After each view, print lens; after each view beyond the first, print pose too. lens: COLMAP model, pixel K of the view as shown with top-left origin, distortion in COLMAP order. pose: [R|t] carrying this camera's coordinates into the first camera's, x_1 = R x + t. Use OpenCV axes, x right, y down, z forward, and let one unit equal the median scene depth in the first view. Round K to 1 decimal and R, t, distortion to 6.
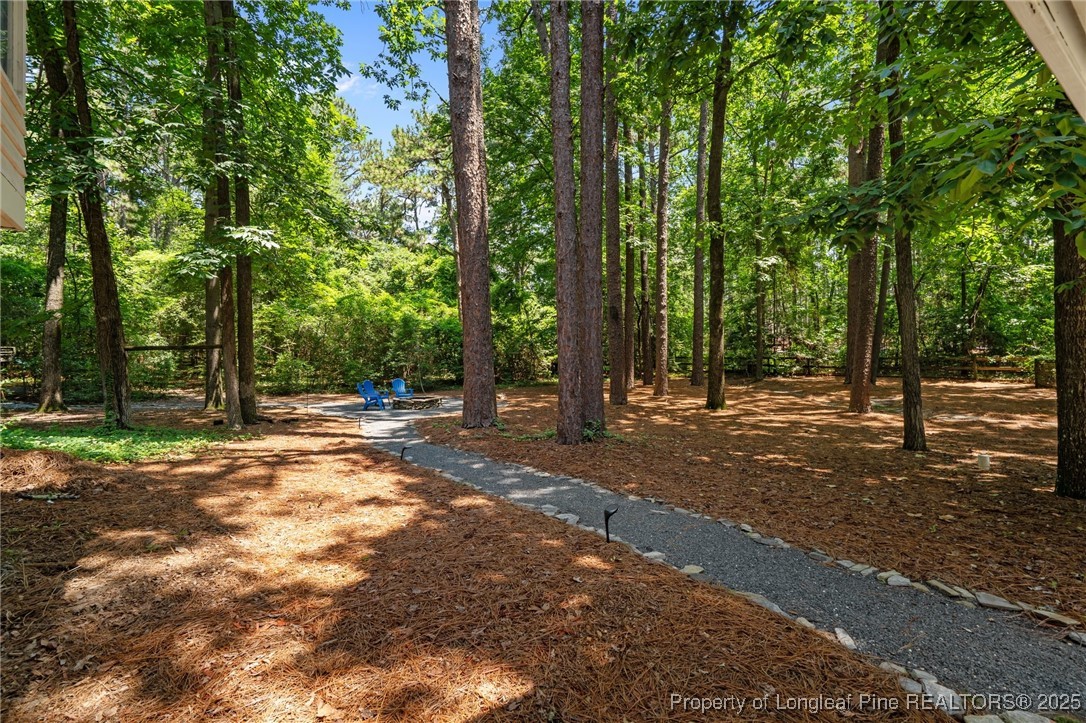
lens RADIAL K [[496.9, 0, 541.5], [0, 496.9, 358.9], [0, 0, 1]] dist [0.000564, 0.000091]
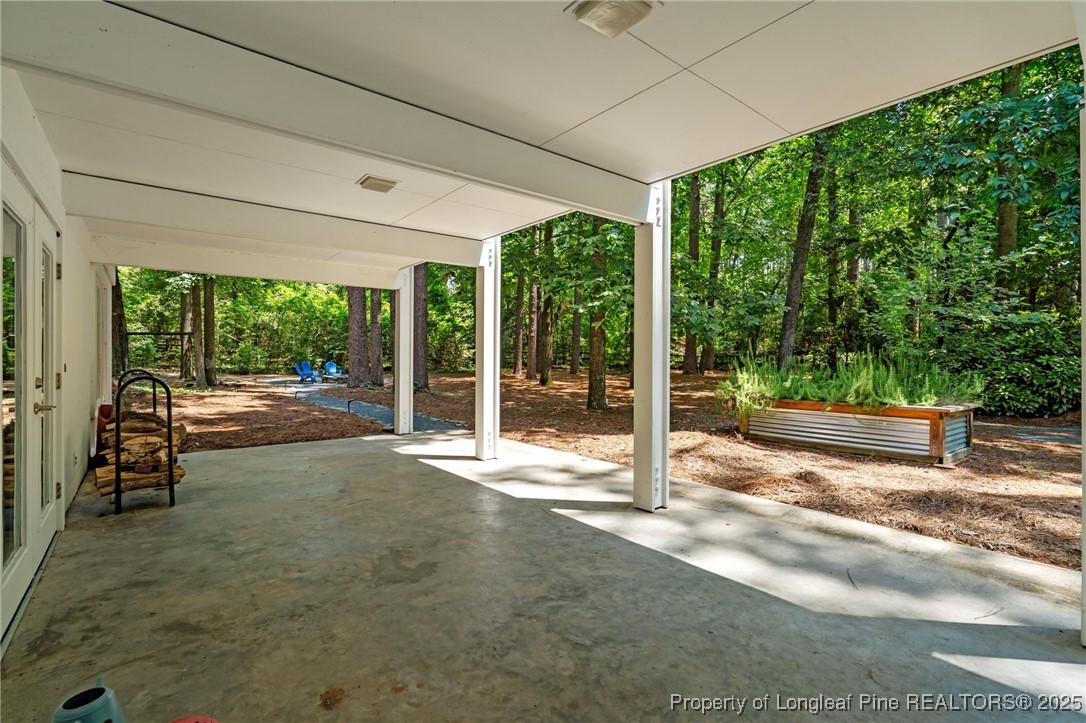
lens RADIAL K [[496.9, 0, 544.8], [0, 496.9, 363.5], [0, 0, 1]] dist [0.000564, 0.000091]
pose [[0.998839, 0.020631, 0.043525, 0.182175], [-0.021326, 0.999651, 0.015564, 0.008283], [-0.043189, -0.016474, 0.998931, -0.278712]]
